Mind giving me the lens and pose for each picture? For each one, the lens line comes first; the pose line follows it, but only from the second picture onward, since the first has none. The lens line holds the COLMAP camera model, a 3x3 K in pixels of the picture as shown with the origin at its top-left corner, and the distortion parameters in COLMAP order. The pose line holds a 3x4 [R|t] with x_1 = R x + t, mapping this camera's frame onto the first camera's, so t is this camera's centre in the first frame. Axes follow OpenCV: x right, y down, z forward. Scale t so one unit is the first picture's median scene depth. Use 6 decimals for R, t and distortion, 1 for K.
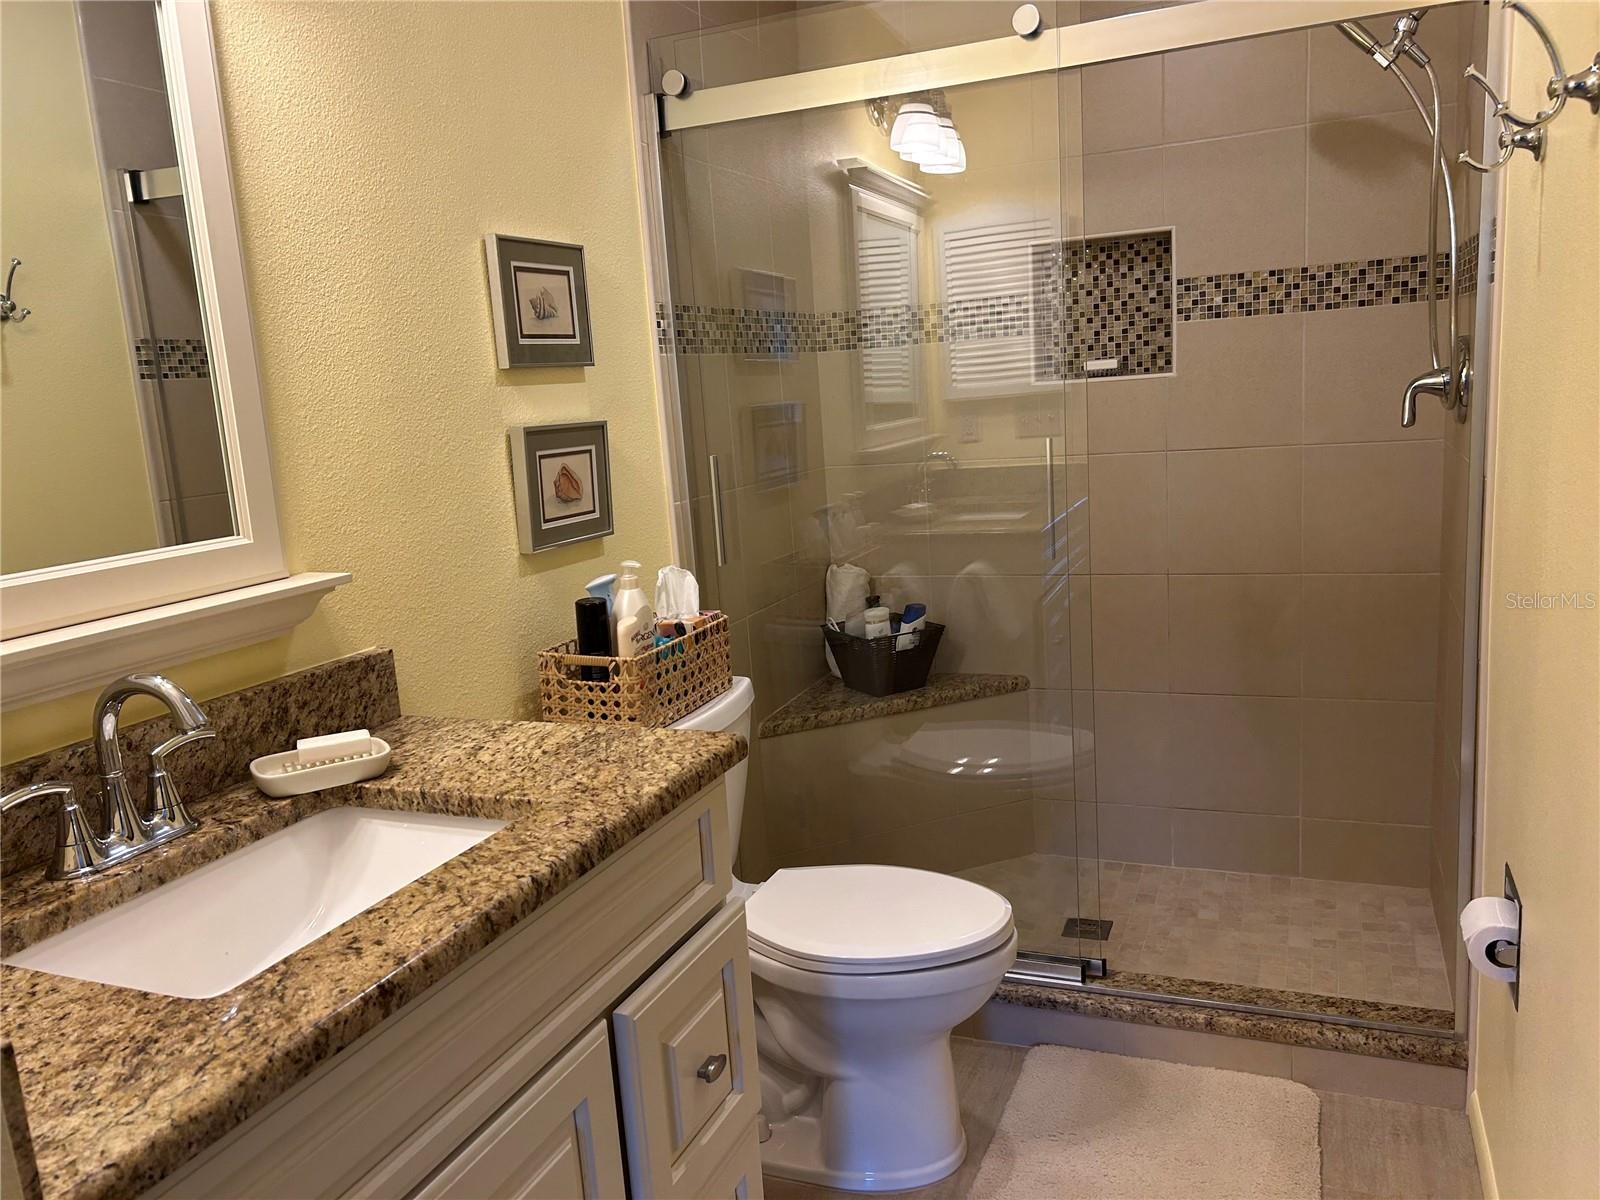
lens RADIAL K [[1193.7, 0, 792.2], [0, 1193.7, 602.3], [0, 0, 1]] dist [0.043130, -0.048060]
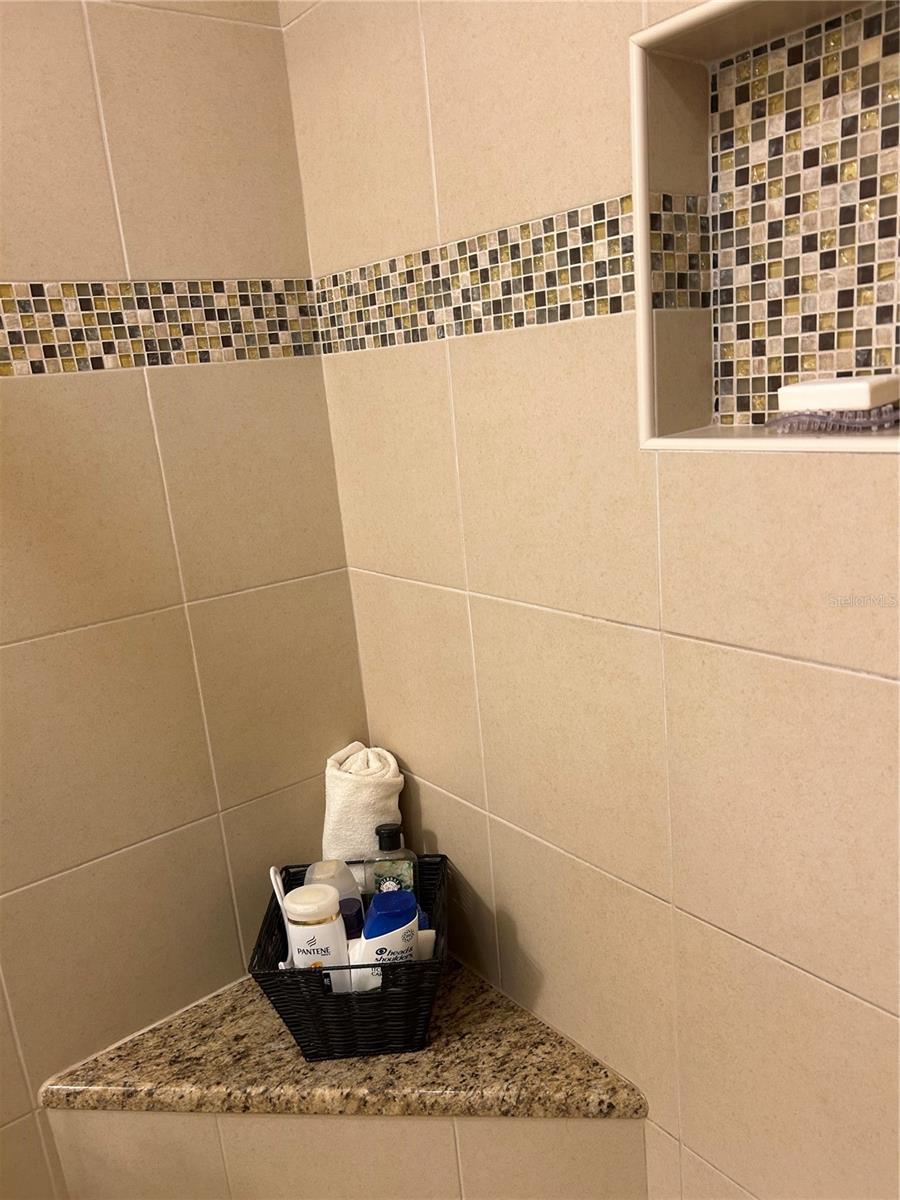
lens RADIAL K [[895.3, 0, 456.5], [0, 895.3, 594.5], [0, 0, 1]] dist [0.043130, -0.048060]
pose [[0.879072, 0.108072, -0.464276, 0.279079], [-0.060548, 0.991387, 0.116127, -0.161024], [0.472827, -0.073973, 0.878045, 0.704273]]
